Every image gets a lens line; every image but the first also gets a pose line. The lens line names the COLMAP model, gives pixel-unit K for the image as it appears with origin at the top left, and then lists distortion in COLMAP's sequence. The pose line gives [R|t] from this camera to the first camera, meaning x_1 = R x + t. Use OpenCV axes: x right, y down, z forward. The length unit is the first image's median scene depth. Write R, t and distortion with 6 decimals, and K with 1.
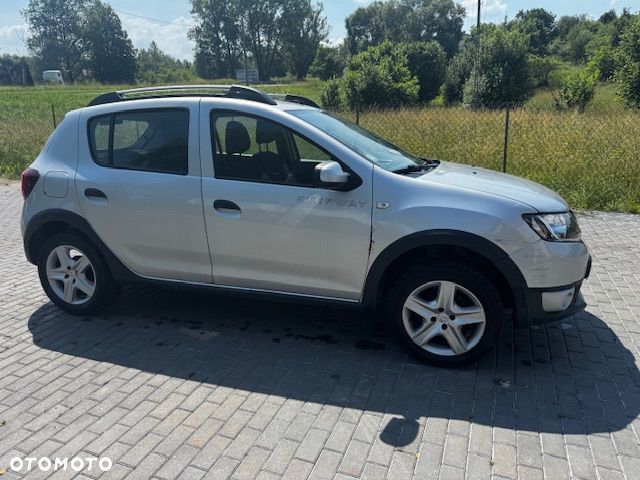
lens RADIAL K [[453.7, 0, 318.9], [0, 453.7, 241.0], [0, 0, 1]] dist [0.001119, -0.007871]
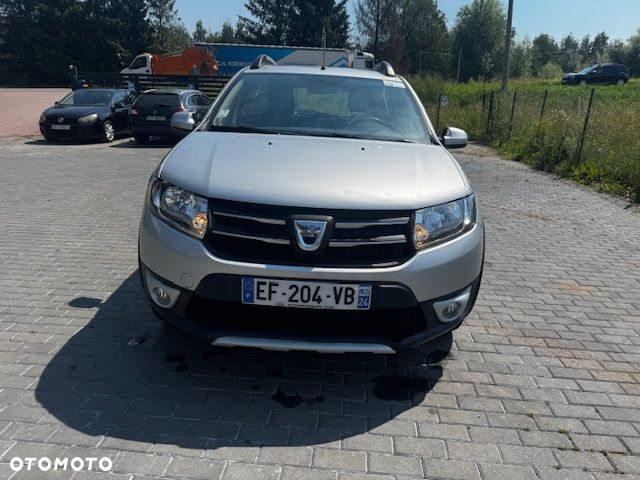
lens RADIAL K [[454.3, 0, 322.1], [0, 454.3, 242.9], [0, 0, 1]] dist [0.000858, -0.003842]
pose [[0.289861, 0.303967, -0.907516, 0.975789], [-0.292995, 0.930880, 0.218211, -0.158310], [0.911117, 0.202647, 0.358886, 0.698909]]
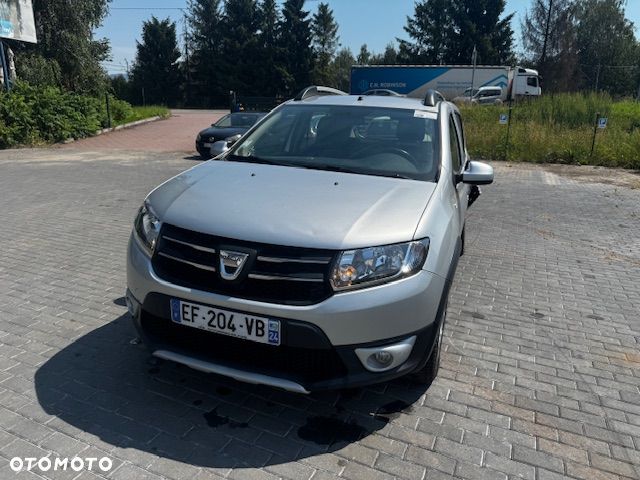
lens RADIAL K [[455.5, 0, 320.0], [0, 455.5, 240.0], [0, 0, 1]] dist [0.009524, -0.020087]
pose [[-0.042620, 0.273409, -0.960953, 1.014615], [-0.299274, 0.914168, 0.273371, -0.261840], [0.953215, 0.299239, 0.042862, 0.943676]]
